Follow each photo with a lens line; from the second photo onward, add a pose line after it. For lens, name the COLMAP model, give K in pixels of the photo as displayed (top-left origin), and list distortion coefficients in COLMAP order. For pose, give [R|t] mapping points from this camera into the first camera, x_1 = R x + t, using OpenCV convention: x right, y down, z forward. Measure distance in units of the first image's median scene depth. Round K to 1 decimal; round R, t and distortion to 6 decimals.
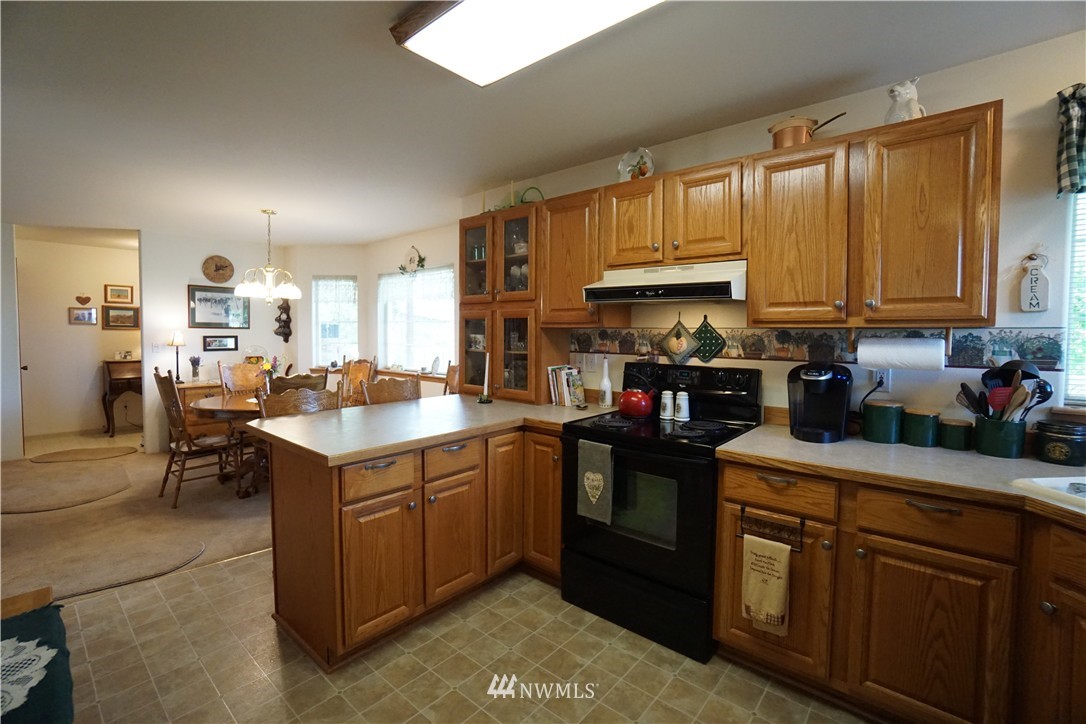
lens RADIAL K [[480.8, 0, 539.4], [0, 480.8, 353.4], [0, 0, 1]] dist [-0.062213, 0.020680]
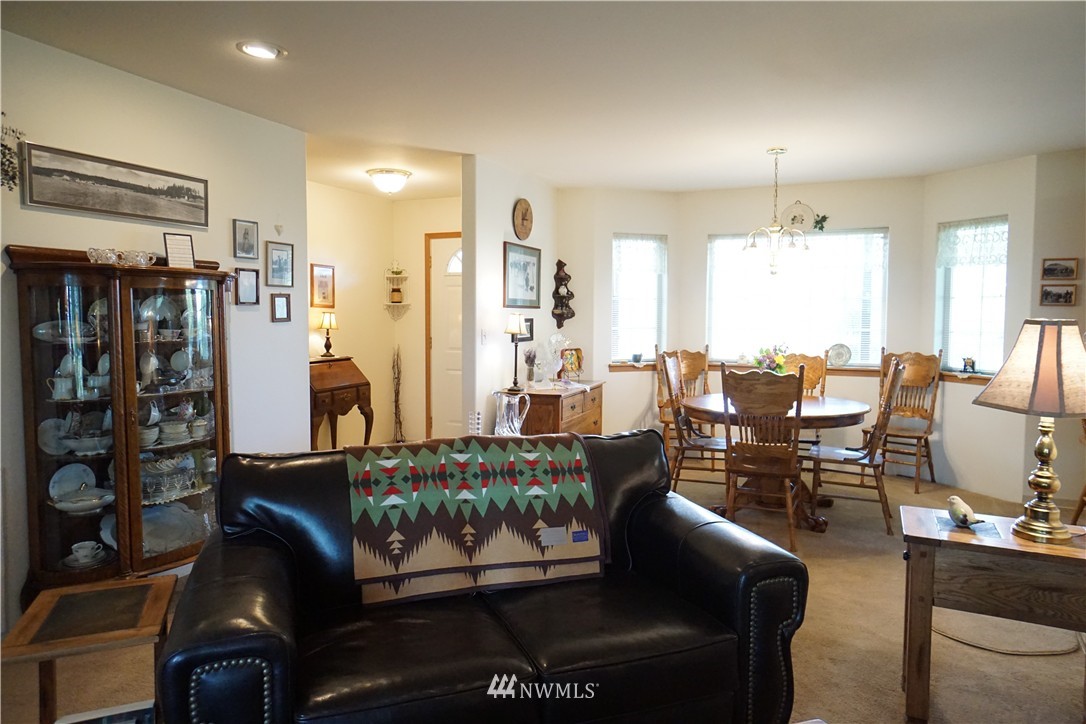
lens RADIAL K [[689.2, 0, 541.7], [0, 689.2, 355.6], [0, 0, 1]] dist [0.012928, 0.000875]
pose [[0.954850, -0.026693, 0.295888, -2.125897], [0.019281, 0.999424, 0.027938, -0.028170], [-0.296463, -0.020972, 0.954814, 0.104735]]
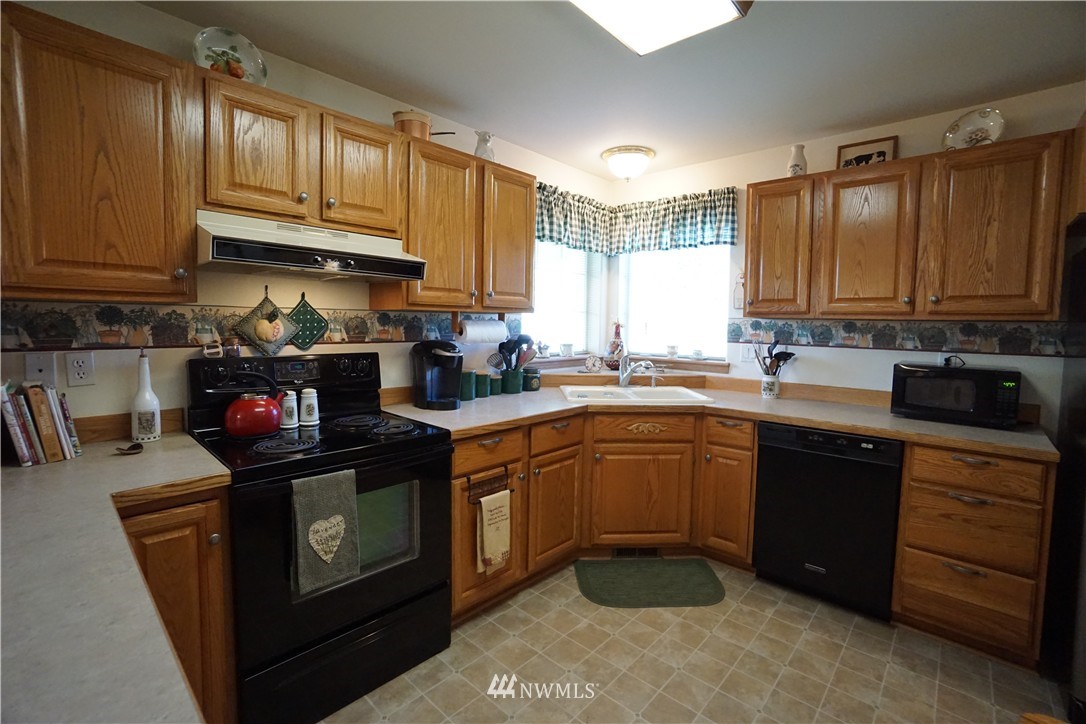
lens RADIAL K [[480.8, 0, 539.4], [0, 480.8, 353.4], [0, 0, 1]] dist [-0.062213, 0.020680]
pose [[0.025020, -0.076008, 0.996793, -0.468538], [0.024199, 0.996859, 0.075405, -0.028058], [-0.999394, 0.022235, 0.026781, 0.593510]]
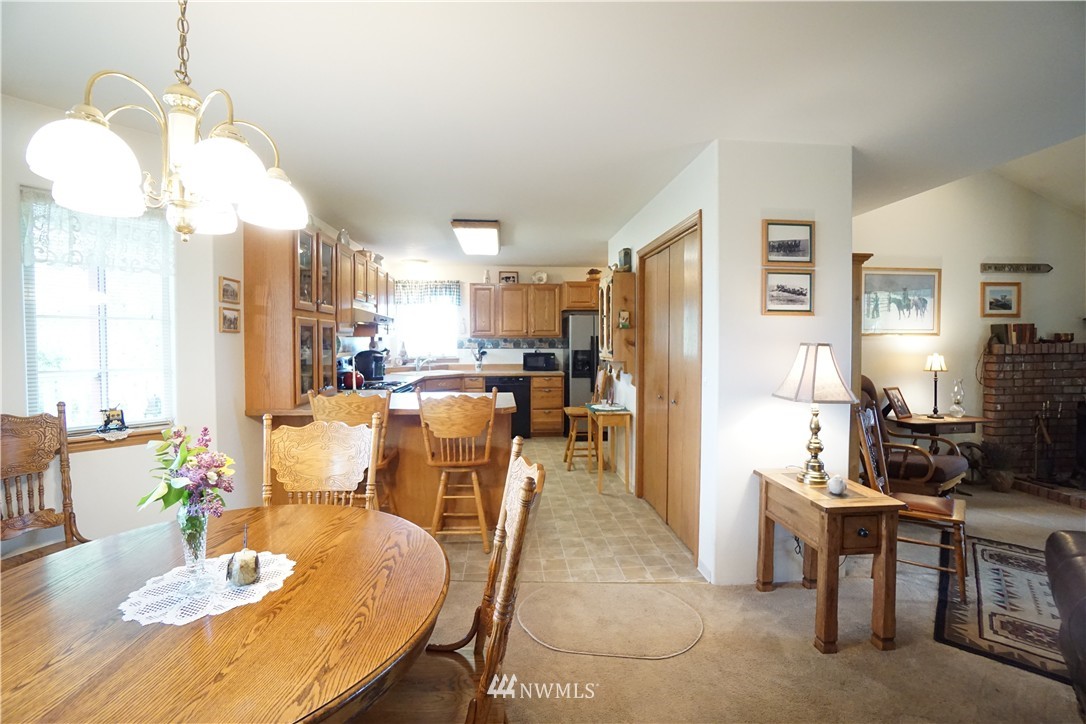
lens RADIAL K [[480.8, 0, 539.4], [0, 480.8, 353.4], [0, 0, 1]] dist [-0.062213, 0.020680]
pose [[-0.713548, -0.028660, 0.700020, -1.527916], [0.021643, 0.997784, 0.062912, -0.089887], [-0.700272, 0.060041, -0.711346, 1.809344]]
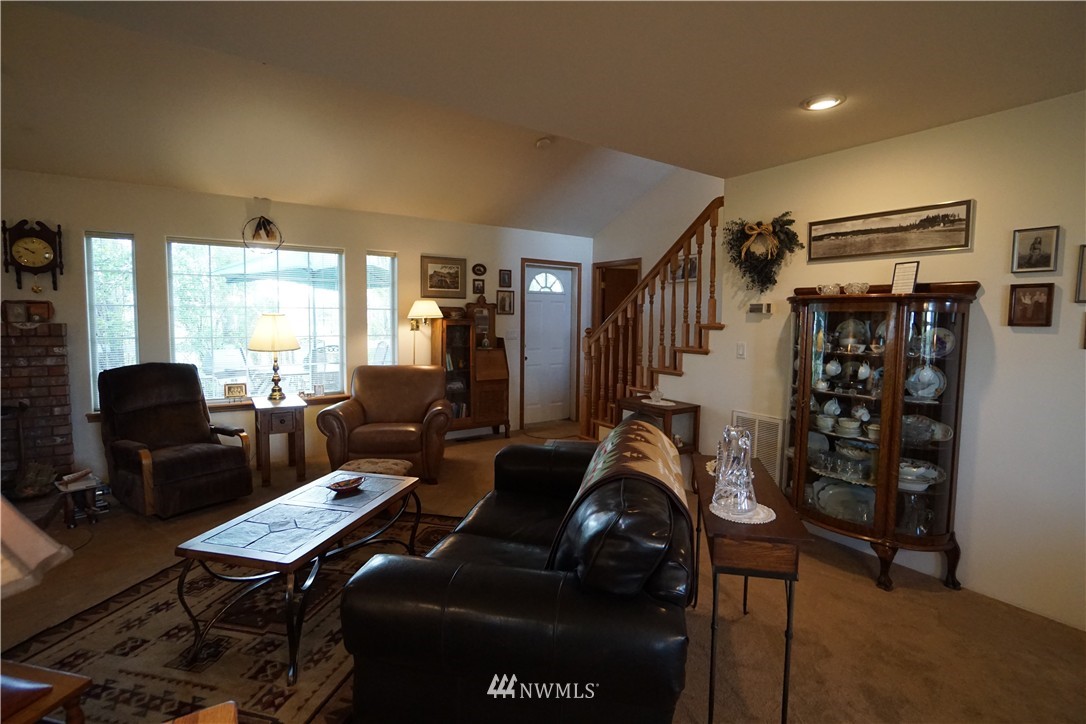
lens RADIAL K [[530.0, 0, 543.0], [0, 530.0, 362.0], [0, 0, 1]] dist [-0.025504, 0.001012]
pose [[-0.247619, 0.064490, -0.966709, -1.063165], [-0.052939, 0.995391, 0.079964, -0.073944], [0.967410, 0.070977, -0.243063, 1.142566]]
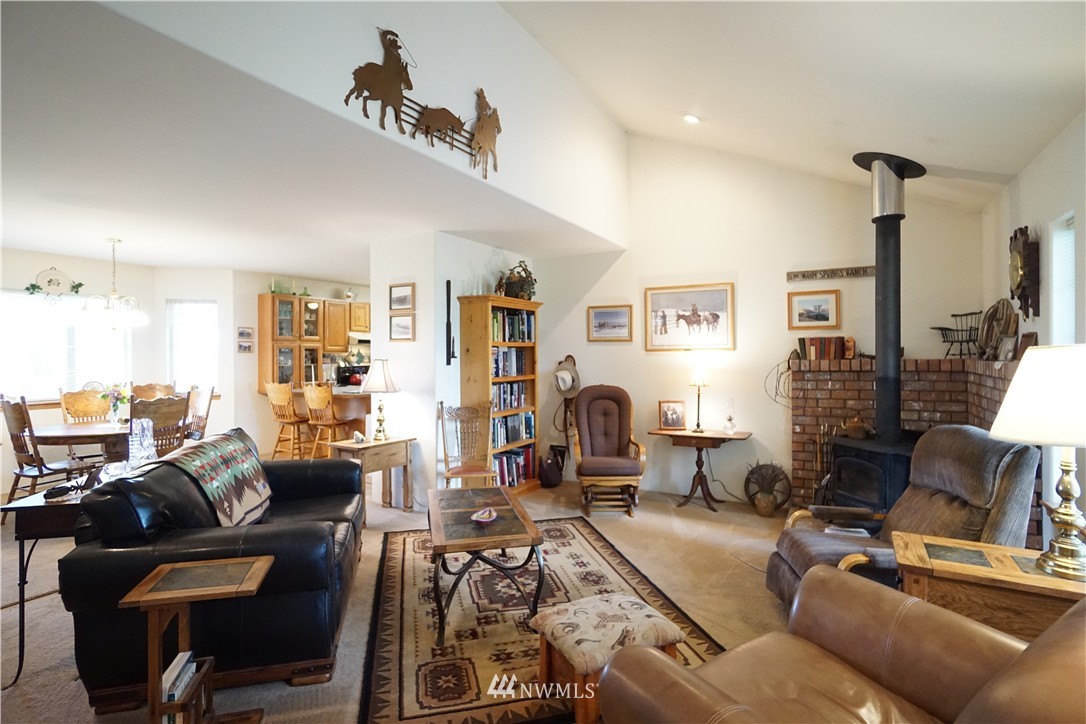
lens RADIAL K [[530.0, 0, 543.0], [0, 530.0, 362.0], [0, 0, 1]] dist [-0.025504, 0.001012]
pose [[-0.201921, -0.027457, 0.979017, -3.172247], [0.041014, 0.998493, 0.036462, -0.071680], [-0.978543, 0.047516, -0.200491, 0.558865]]
